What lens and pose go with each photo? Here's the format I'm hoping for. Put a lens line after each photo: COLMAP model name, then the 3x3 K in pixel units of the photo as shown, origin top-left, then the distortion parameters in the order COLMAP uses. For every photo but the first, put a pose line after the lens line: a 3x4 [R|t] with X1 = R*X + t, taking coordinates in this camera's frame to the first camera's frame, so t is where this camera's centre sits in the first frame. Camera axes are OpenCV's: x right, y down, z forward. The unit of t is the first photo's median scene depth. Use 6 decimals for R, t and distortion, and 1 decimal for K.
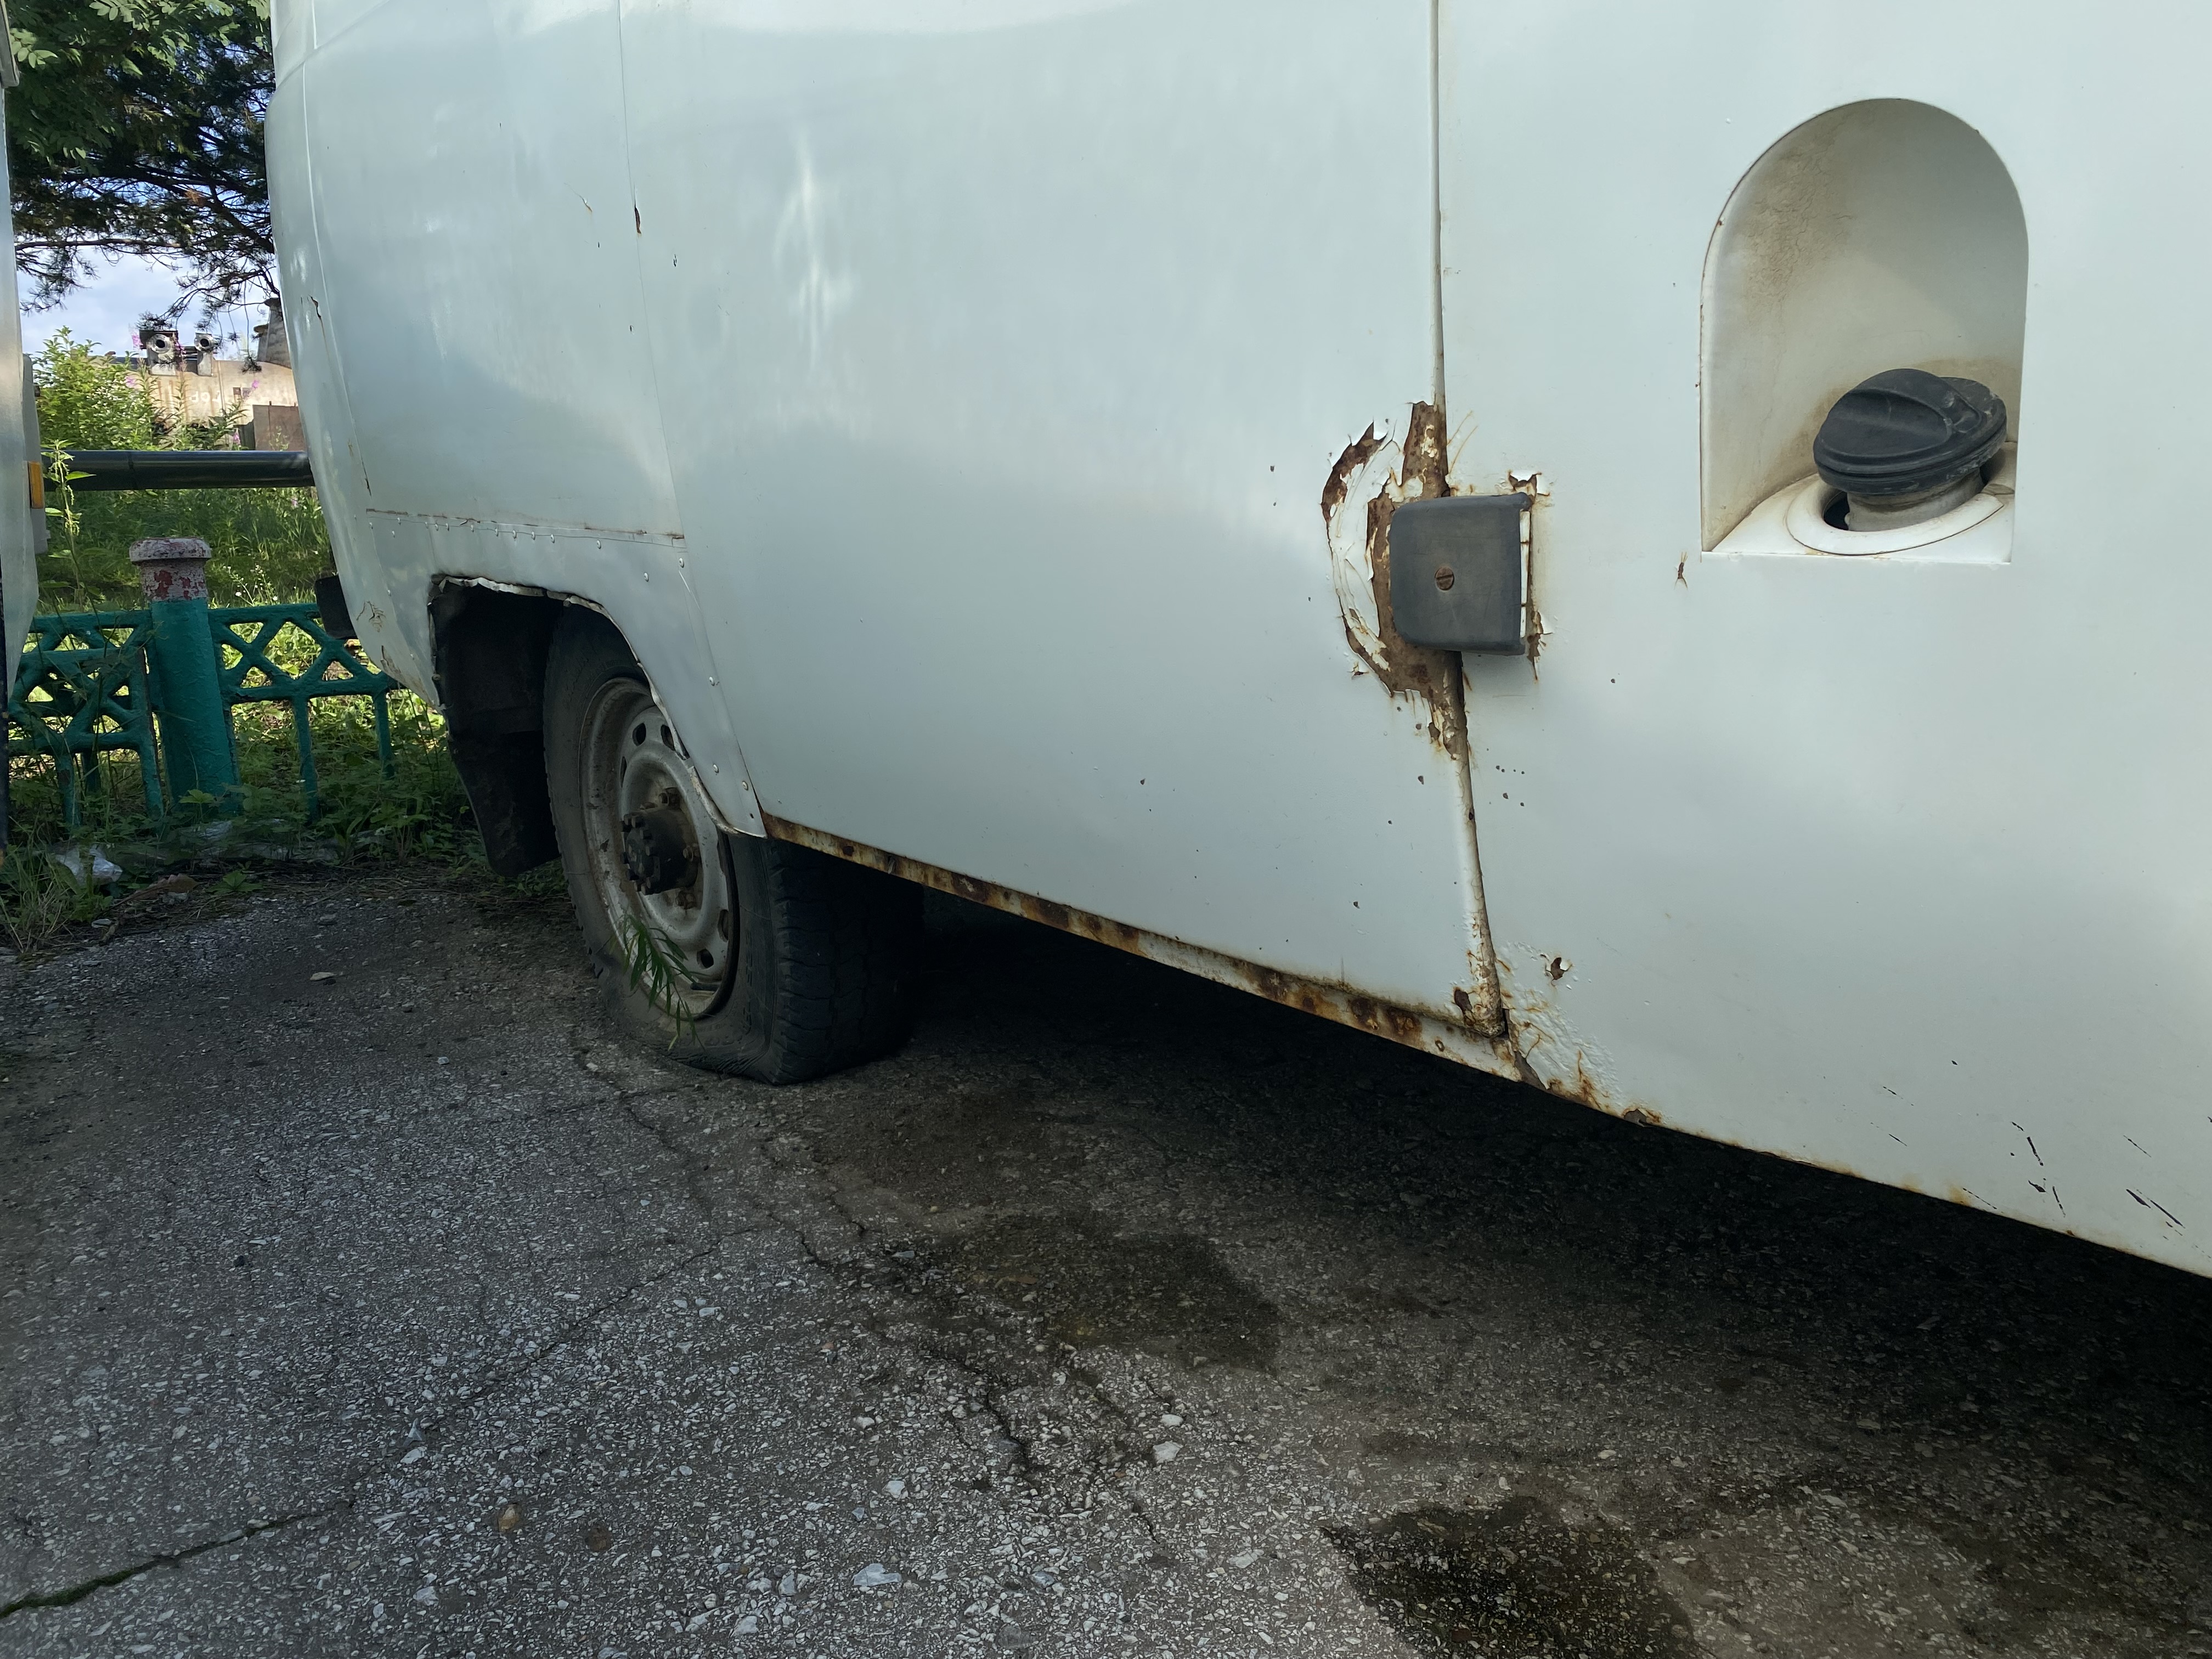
lens RADIAL K [[1708.0, 0, 1094.5], [0, 1708.0, 824.4], [0, 0, 1]] dist [0.026402, -0.024875]
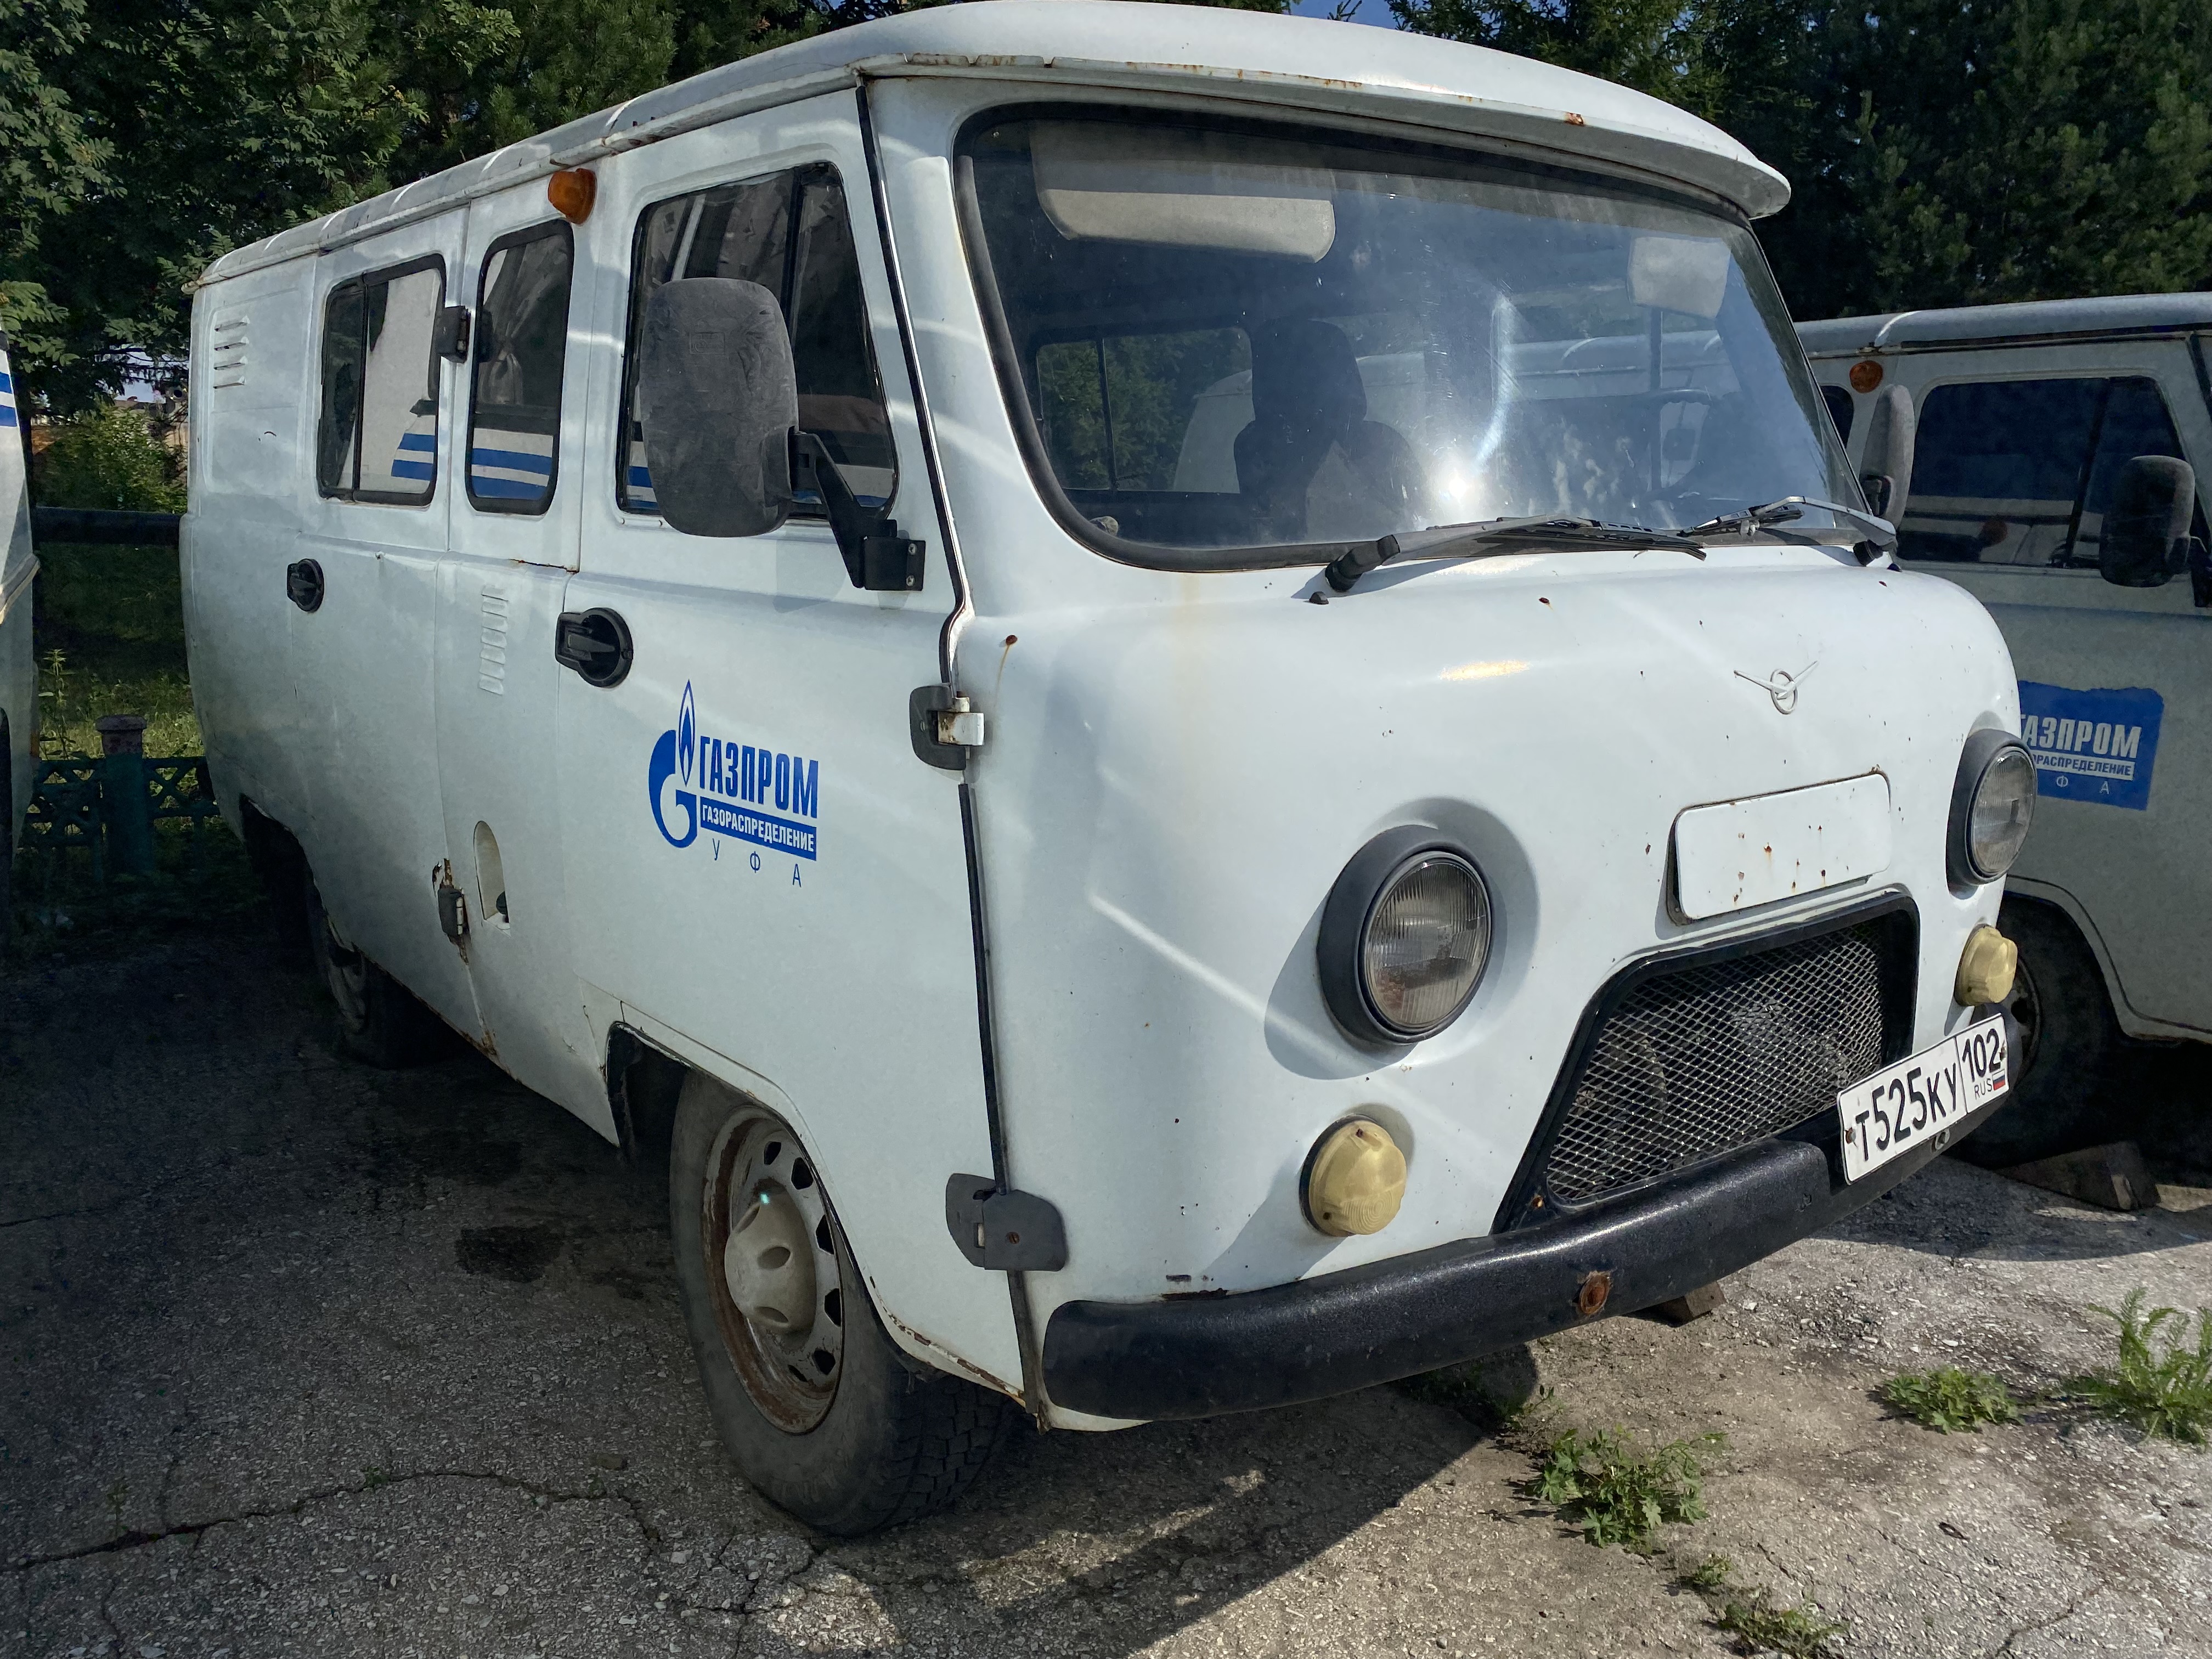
lens RADIAL K [[1708.0, 0, 1100.4], [0, 1708.0, 843.5], [0, 0, 1]] dist [0.026402, -0.024875]
pose [[0.997911, 0.064548, 0.002495, 0.394957], [-0.064504, 0.997807, -0.014854, -0.084436], [-0.003449, 0.014662, 0.999887, -0.634139]]
